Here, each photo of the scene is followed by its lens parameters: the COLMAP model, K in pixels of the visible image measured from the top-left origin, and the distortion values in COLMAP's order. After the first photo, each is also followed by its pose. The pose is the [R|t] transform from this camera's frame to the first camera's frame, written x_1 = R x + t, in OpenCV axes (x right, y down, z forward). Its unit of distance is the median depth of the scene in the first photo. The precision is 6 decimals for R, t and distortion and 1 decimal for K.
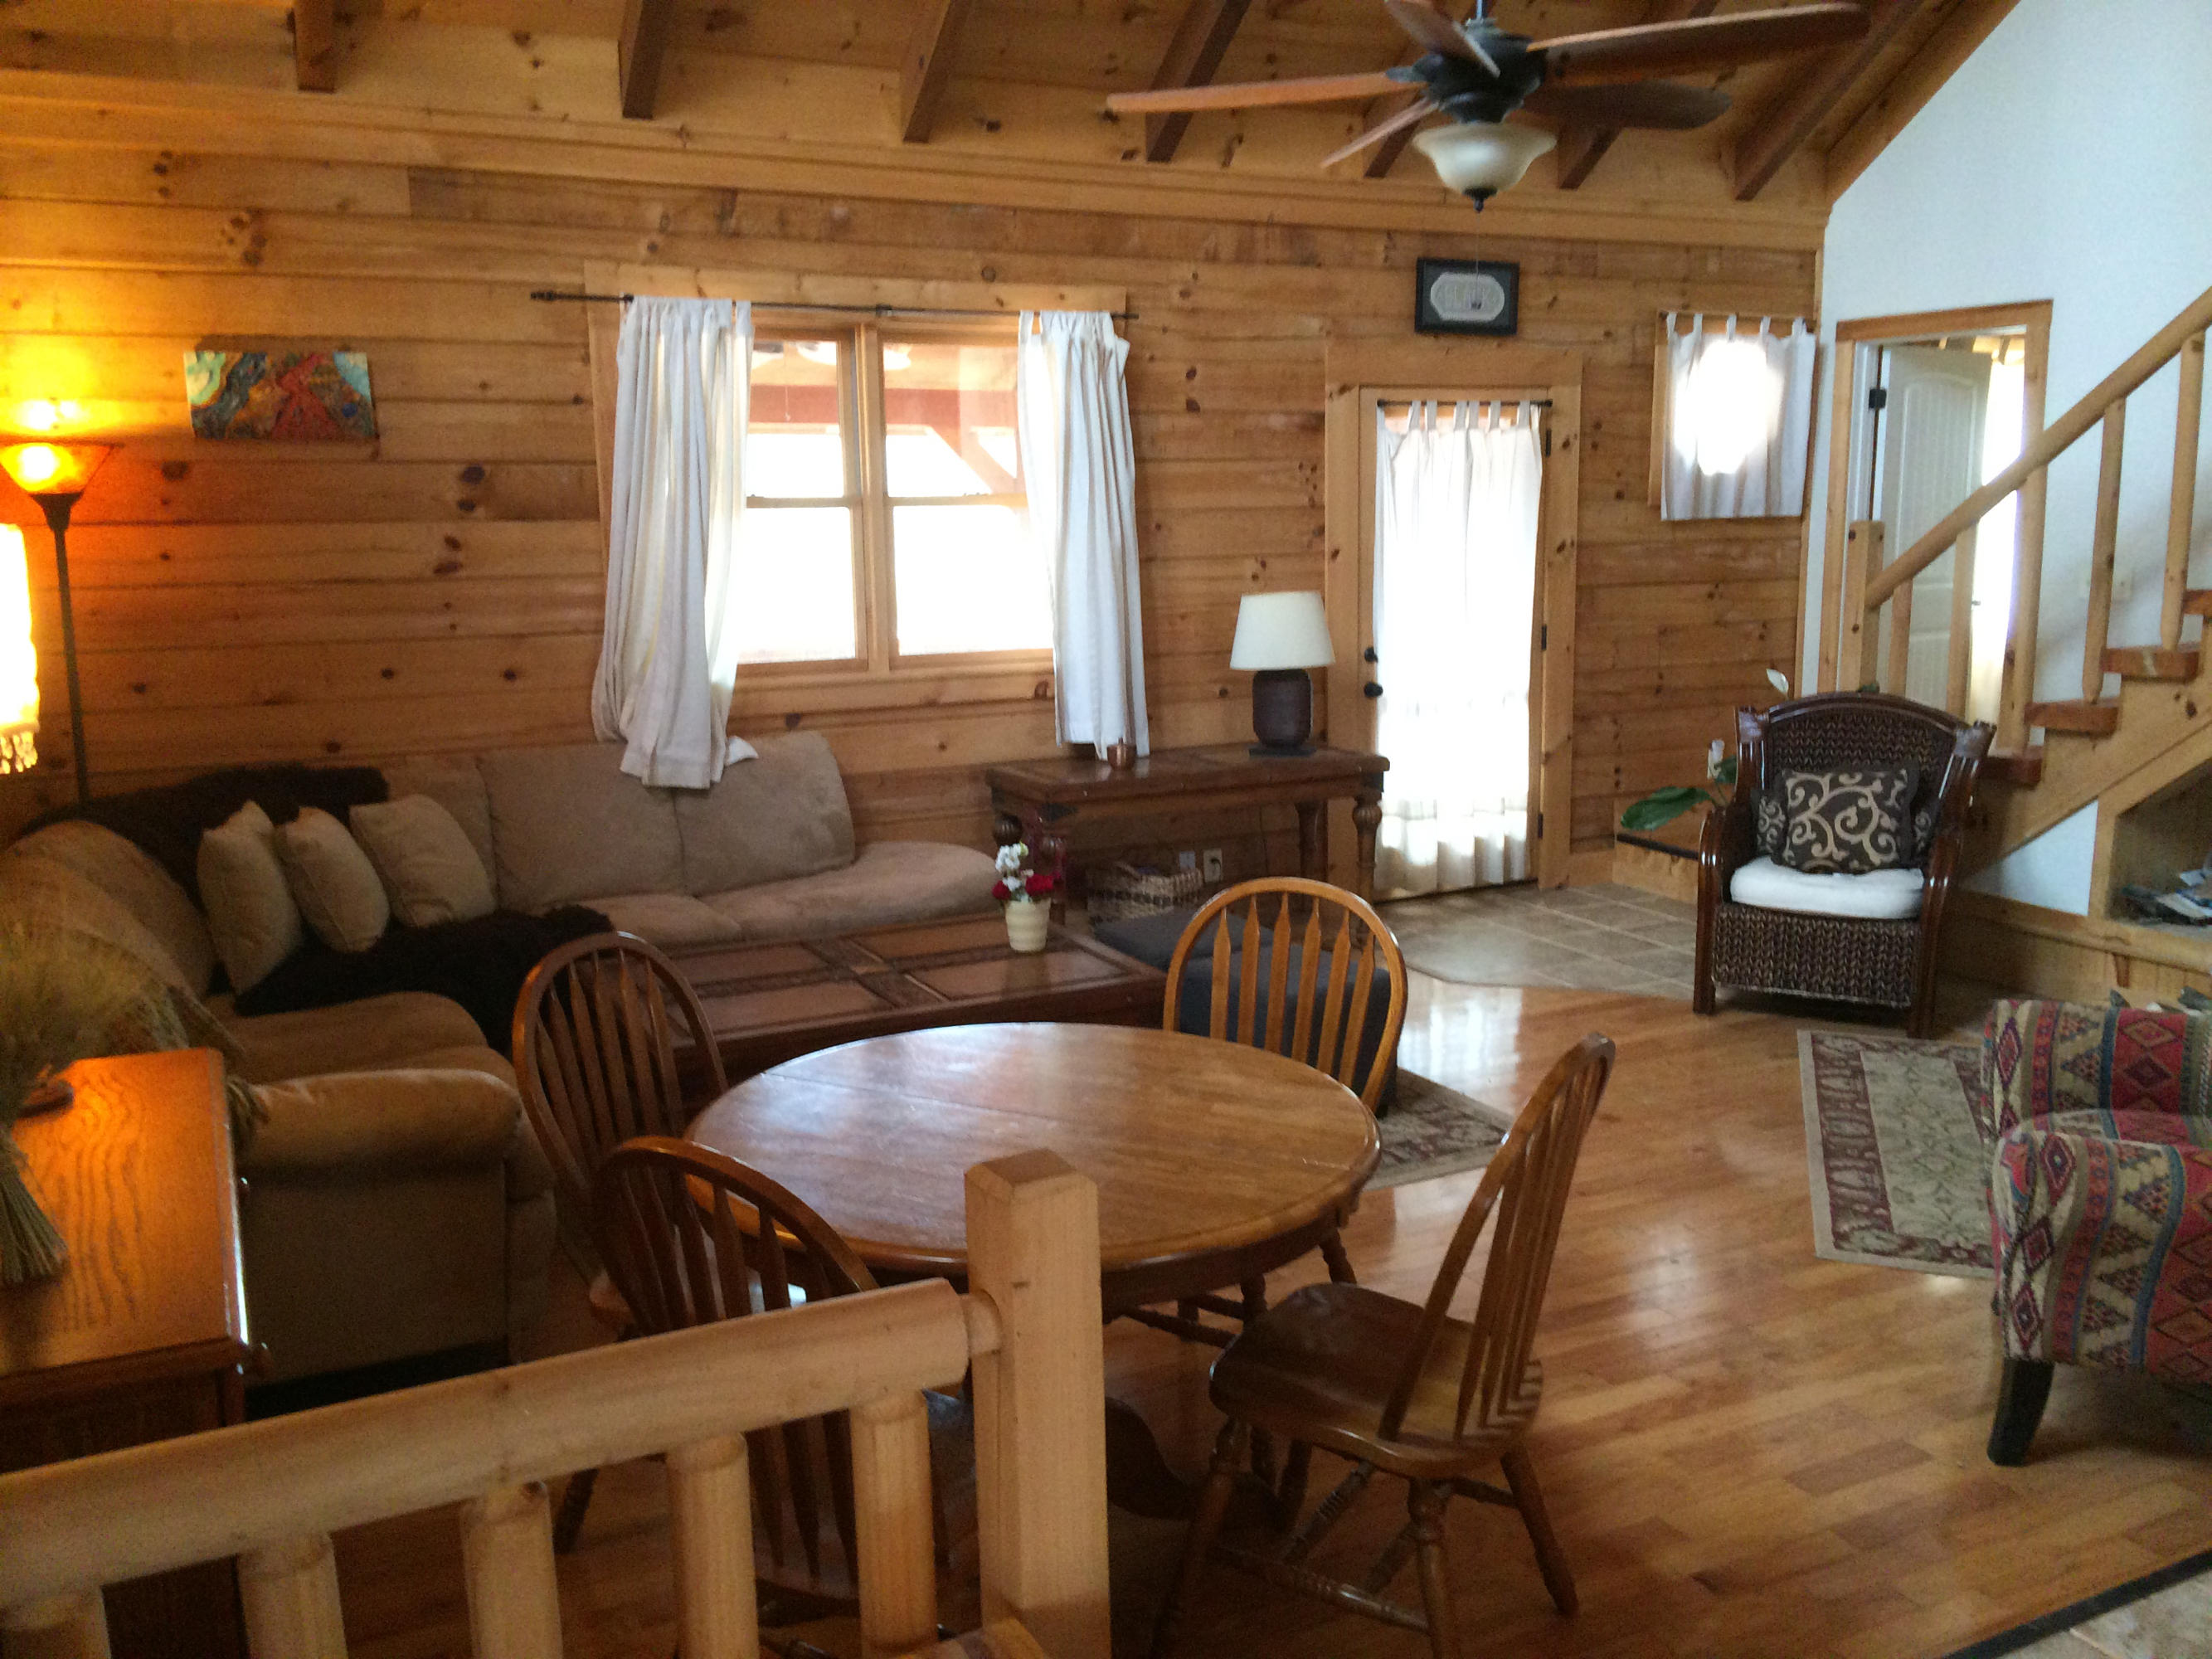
lens RADIAL K [[1856.5, 0, 1091.4], [0, 1856.5, 829.6], [0, 0, 1]] dist [0.086878, -0.129285]
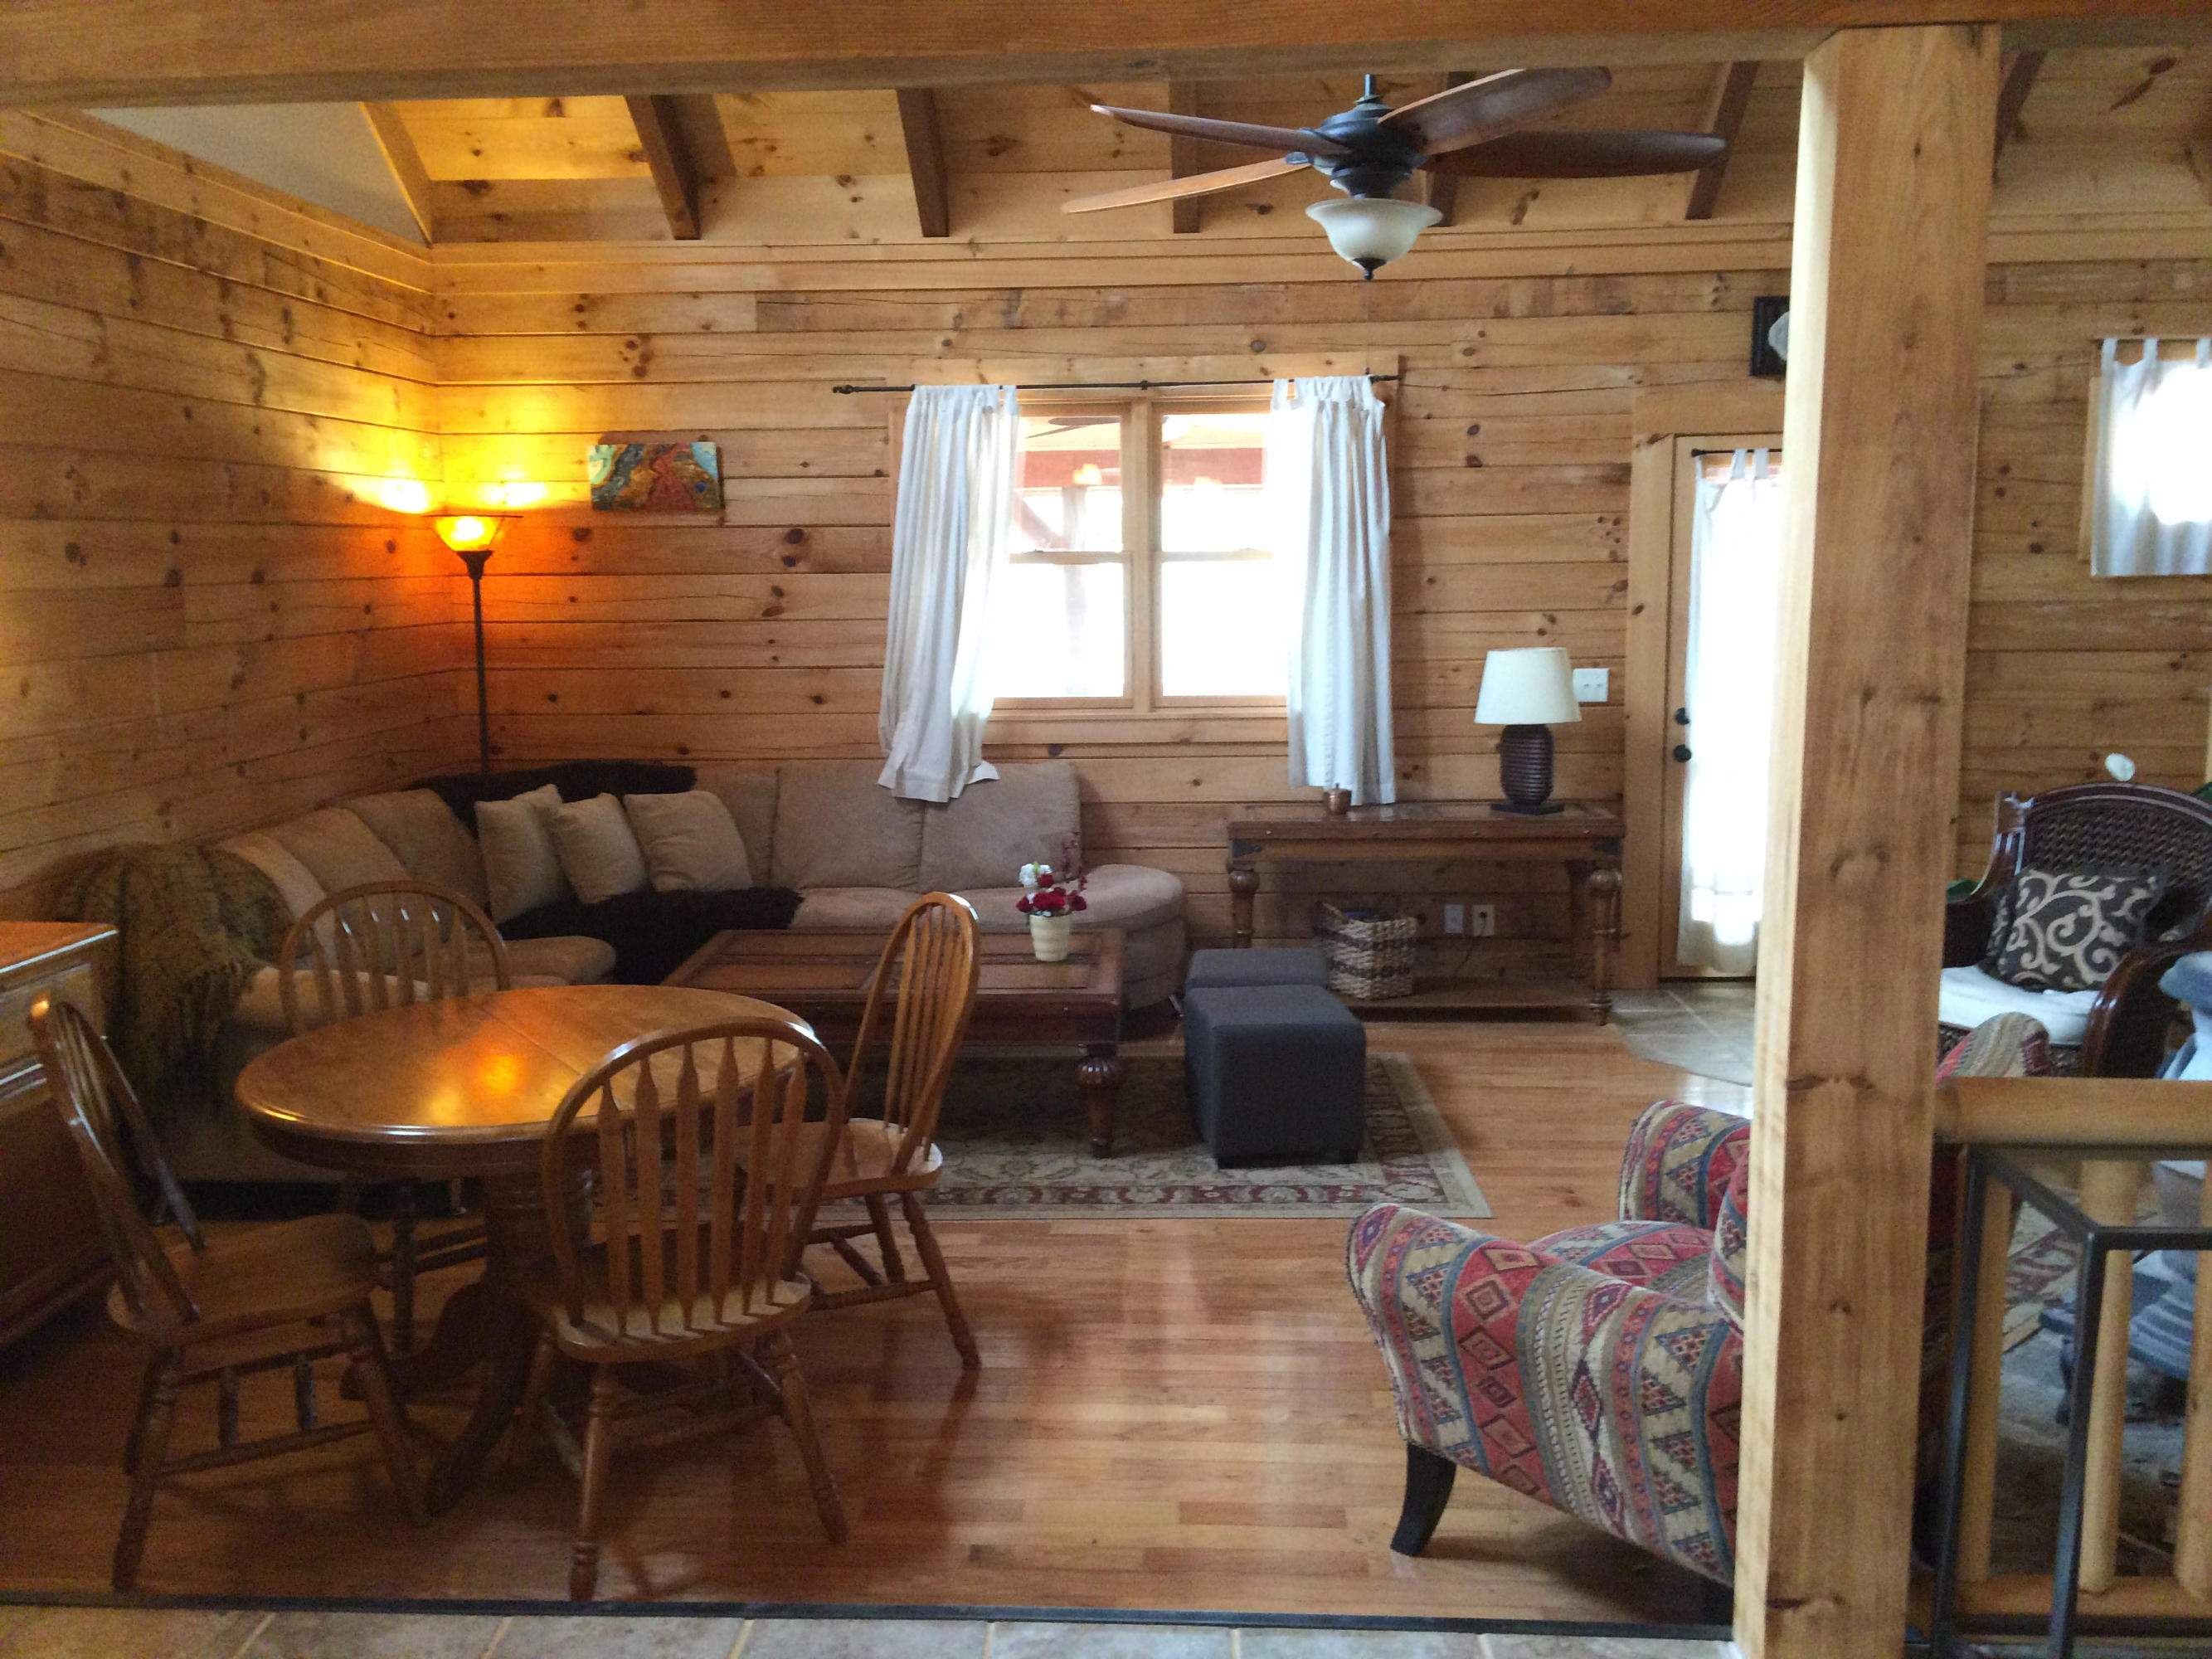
lens RADIAL K [[1856.5, 0, 1091.4], [0, 1856.5, 829.6], [0, 0, 1]] dist [0.086878, -0.129285]
pose [[0.870265, 0.073134, -0.487125, 0.426640], [-0.085325, 0.996349, -0.002851, -0.009705], [0.485138, 0.044045, 0.873328, 0.031109]]
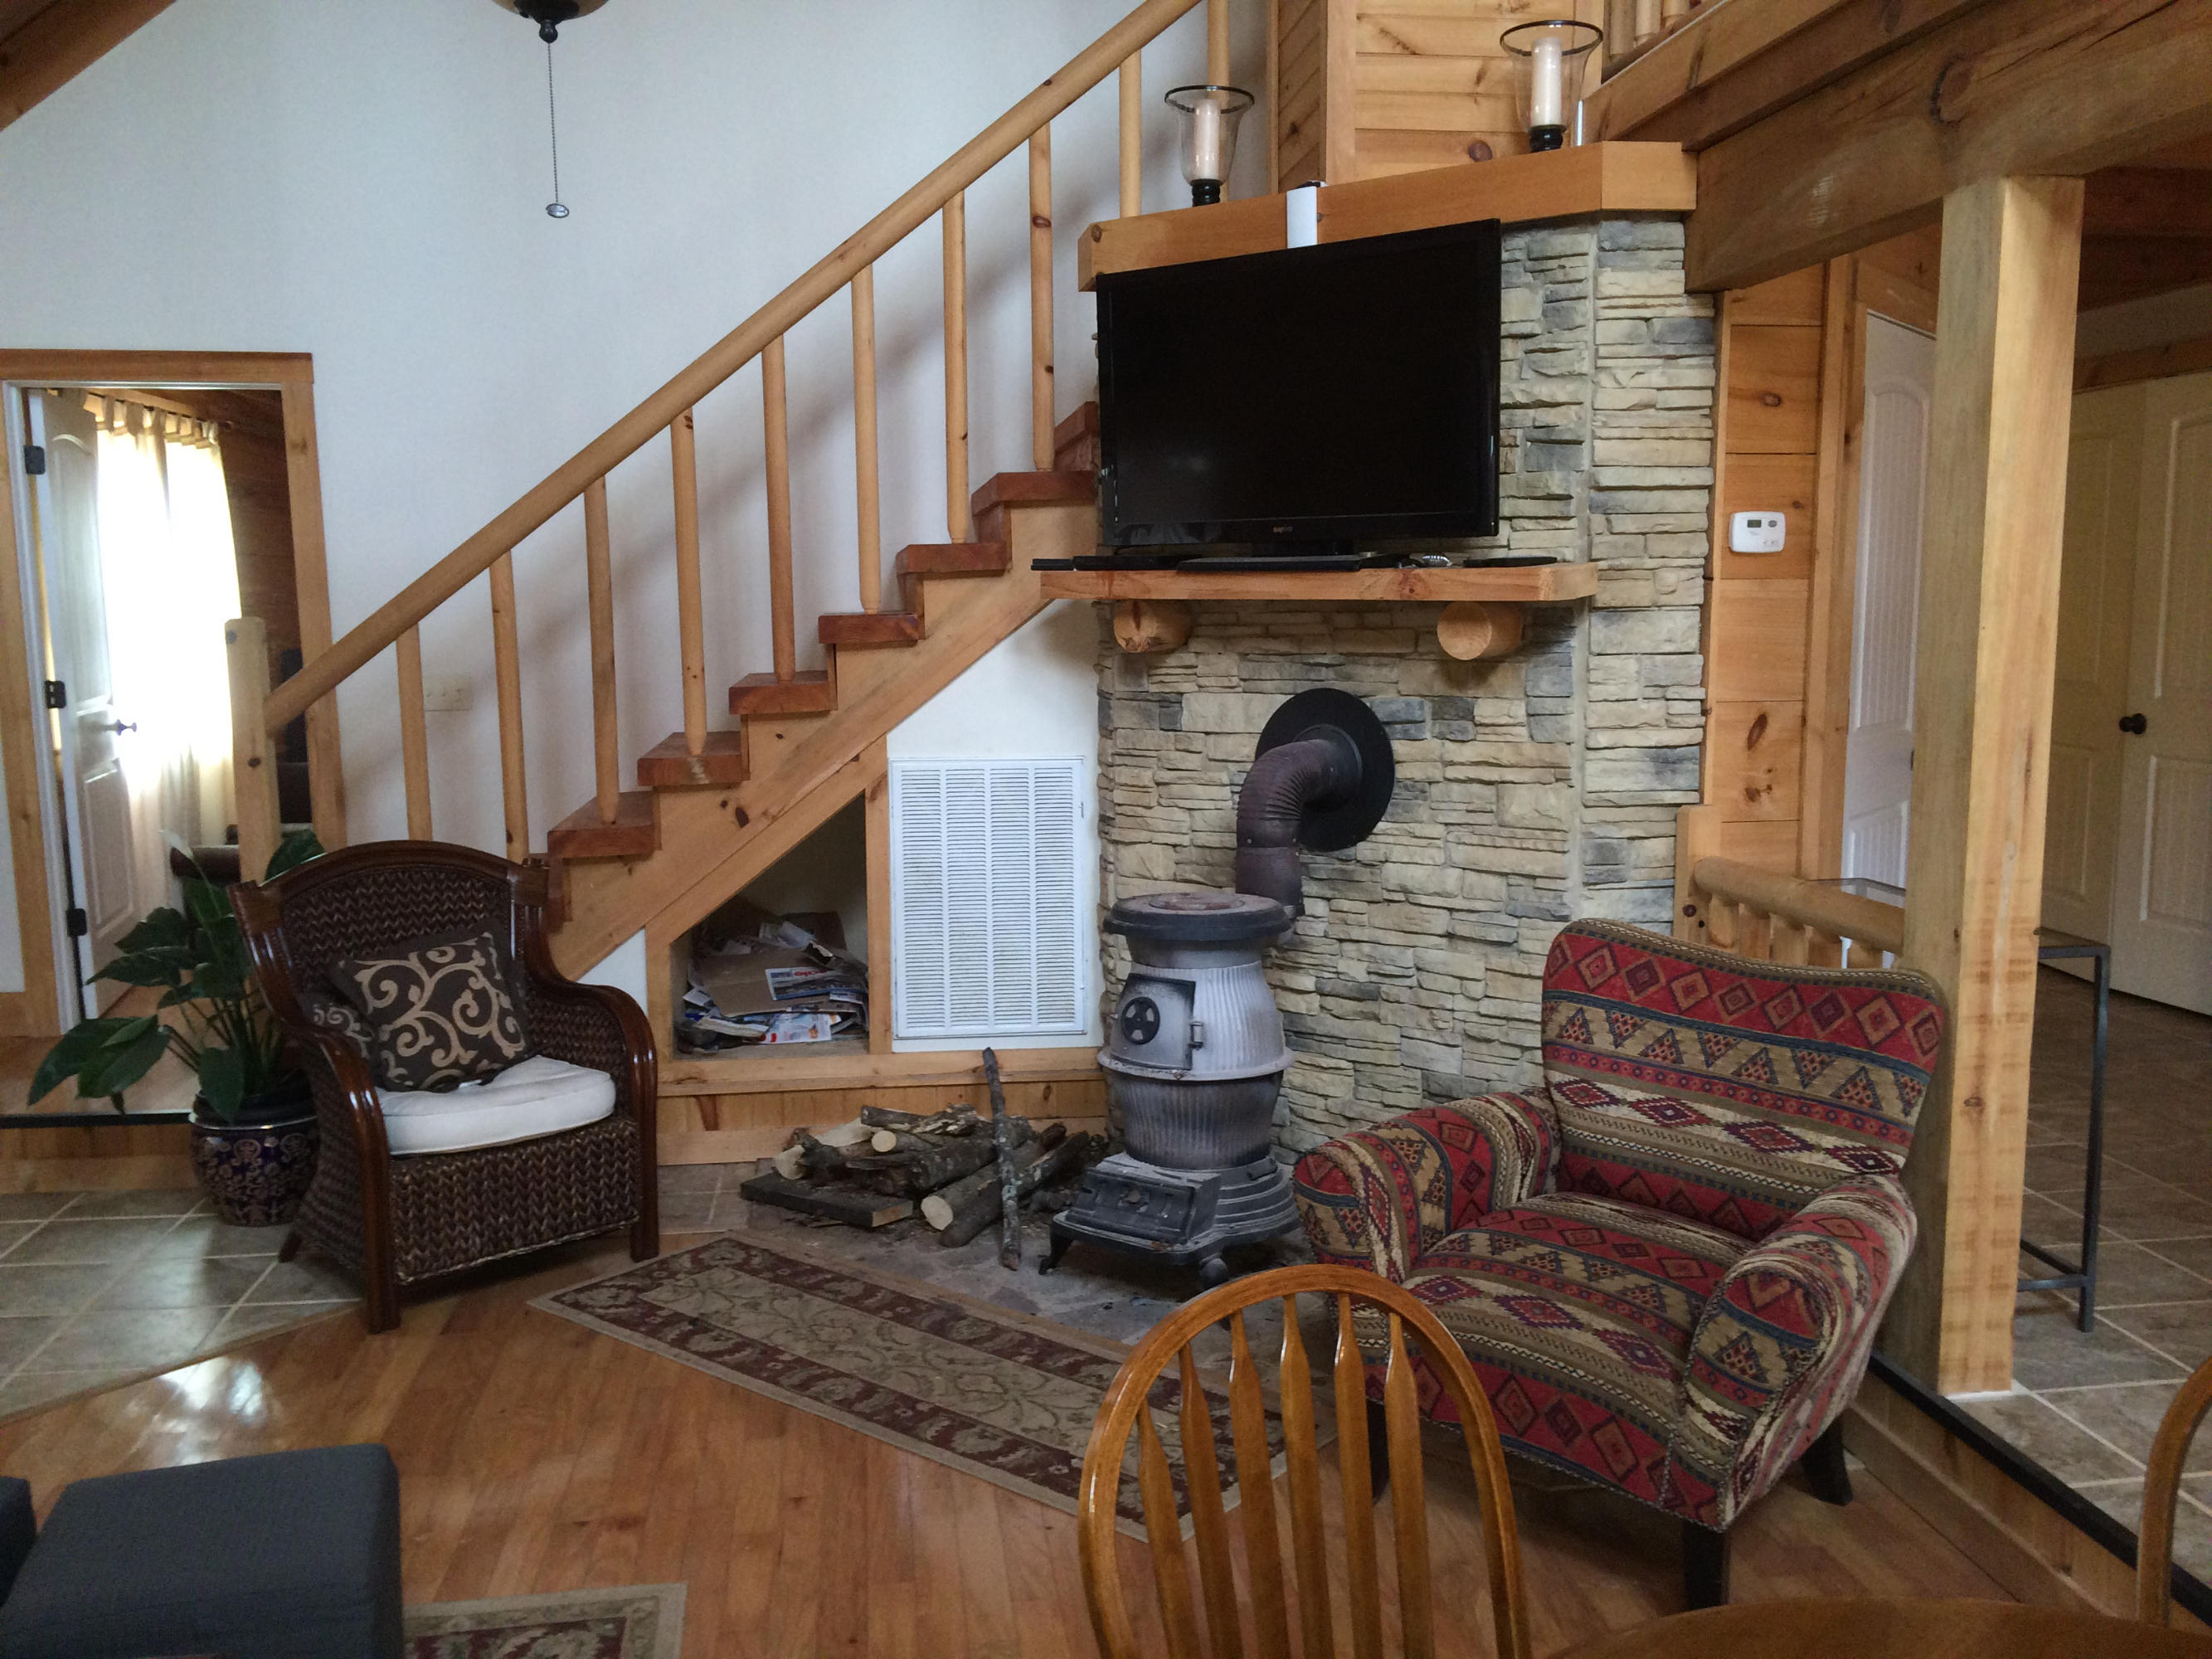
lens RADIAL K [[1866.7, 0, 1108.0], [0, 1866.7, 844.0], [0, 0, 1]] dist [0.082035, -0.134351]
pose [[0.317950, -0.115706, 0.941020, -0.211502], [0.168390, 0.983637, 0.064051, -0.073903], [-0.933034, 0.138093, 0.332232, 0.495959]]
